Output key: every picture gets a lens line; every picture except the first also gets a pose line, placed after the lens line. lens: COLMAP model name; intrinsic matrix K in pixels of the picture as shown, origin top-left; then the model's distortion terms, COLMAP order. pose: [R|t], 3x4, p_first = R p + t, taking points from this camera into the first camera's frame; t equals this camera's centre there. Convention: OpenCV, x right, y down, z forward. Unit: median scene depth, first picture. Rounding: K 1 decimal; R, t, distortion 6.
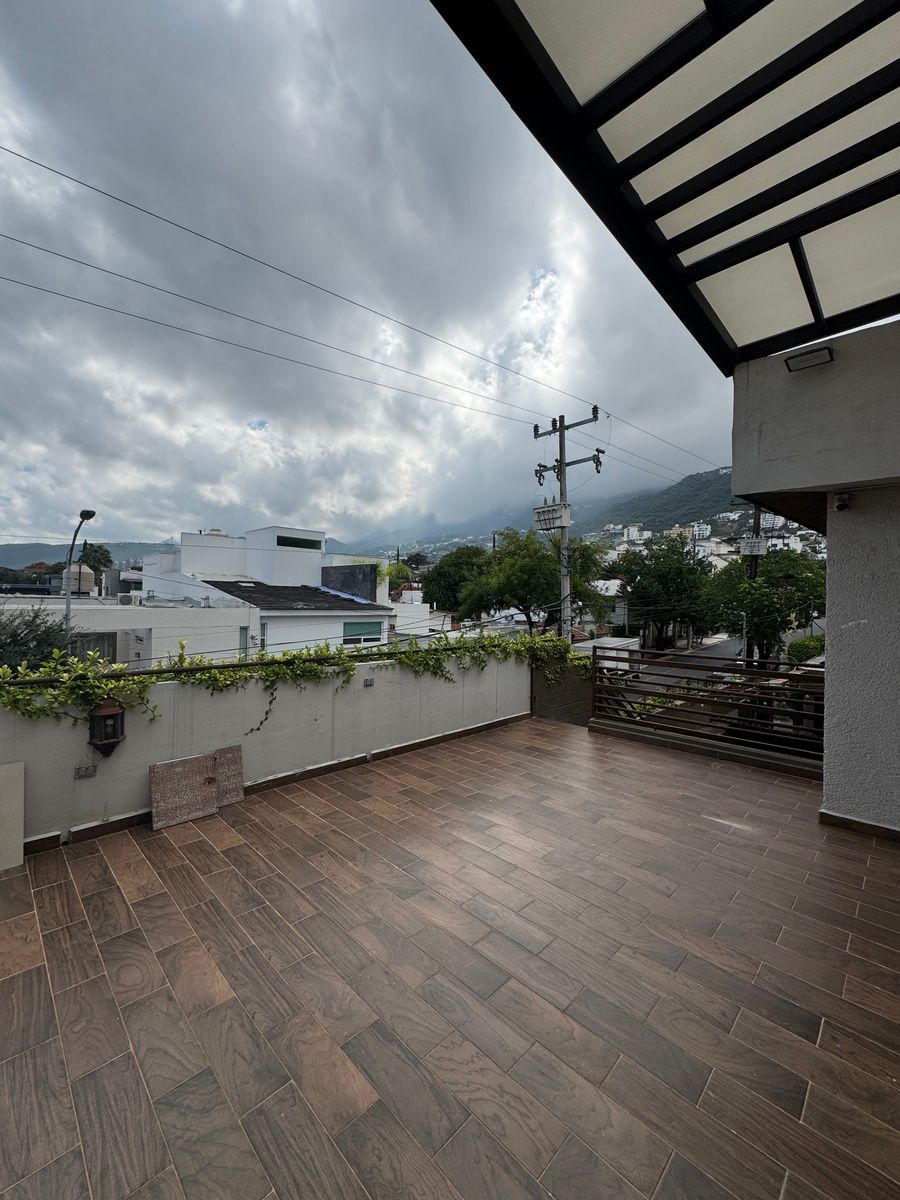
lens RADIAL K [[480.2, 0, 450.0], [0, 480.2, 600.0], [0, 0, 1]] dist [-0.004177, -0.000187]
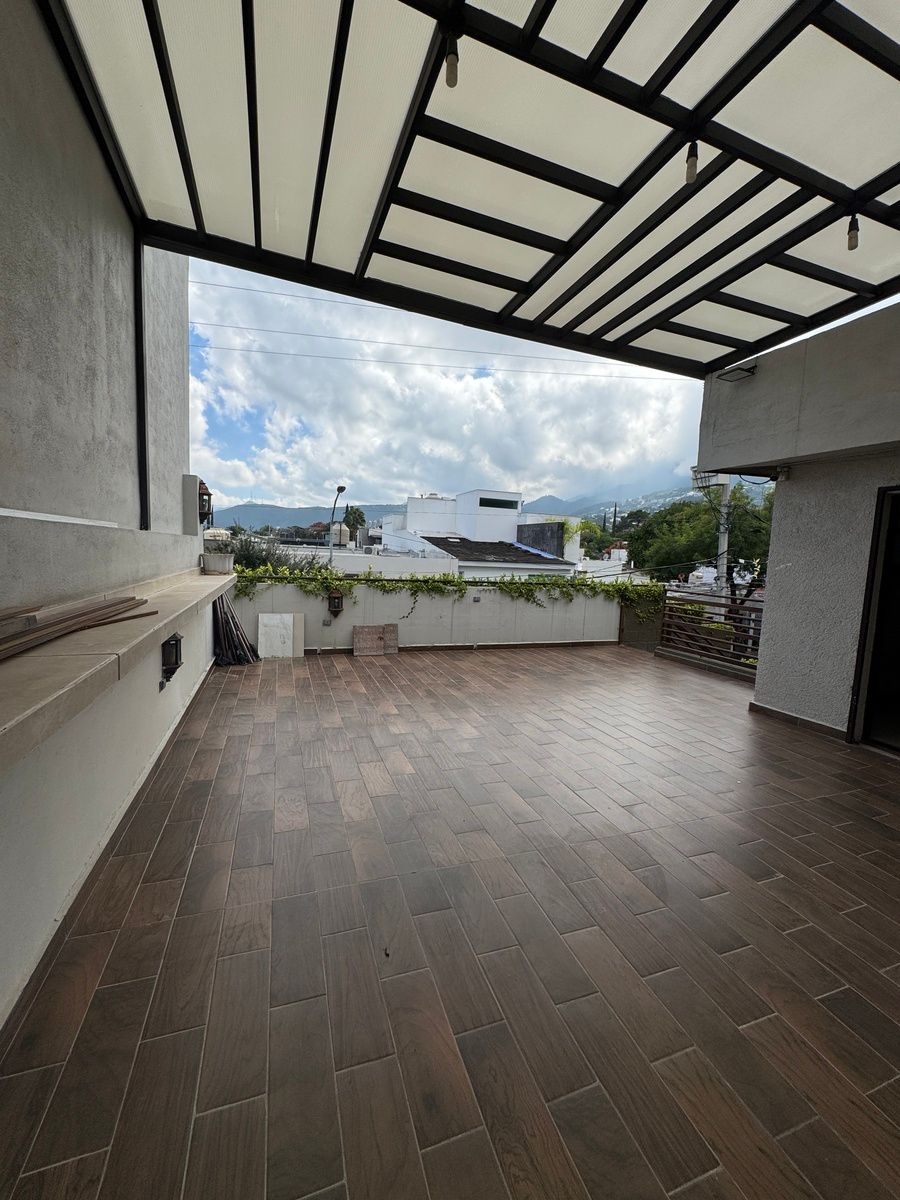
lens RADIAL K [[480.2, 0, 450.0], [0, 480.2, 600.0], [0, 0, 1]] dist [-0.004177, -0.000187]
pose [[0.903046, 0.062786, -0.424931, 0.175834], [-0.025858, 0.995412, 0.092126, 0.013439], [0.428765, -0.072206, 0.900526, -0.188856]]
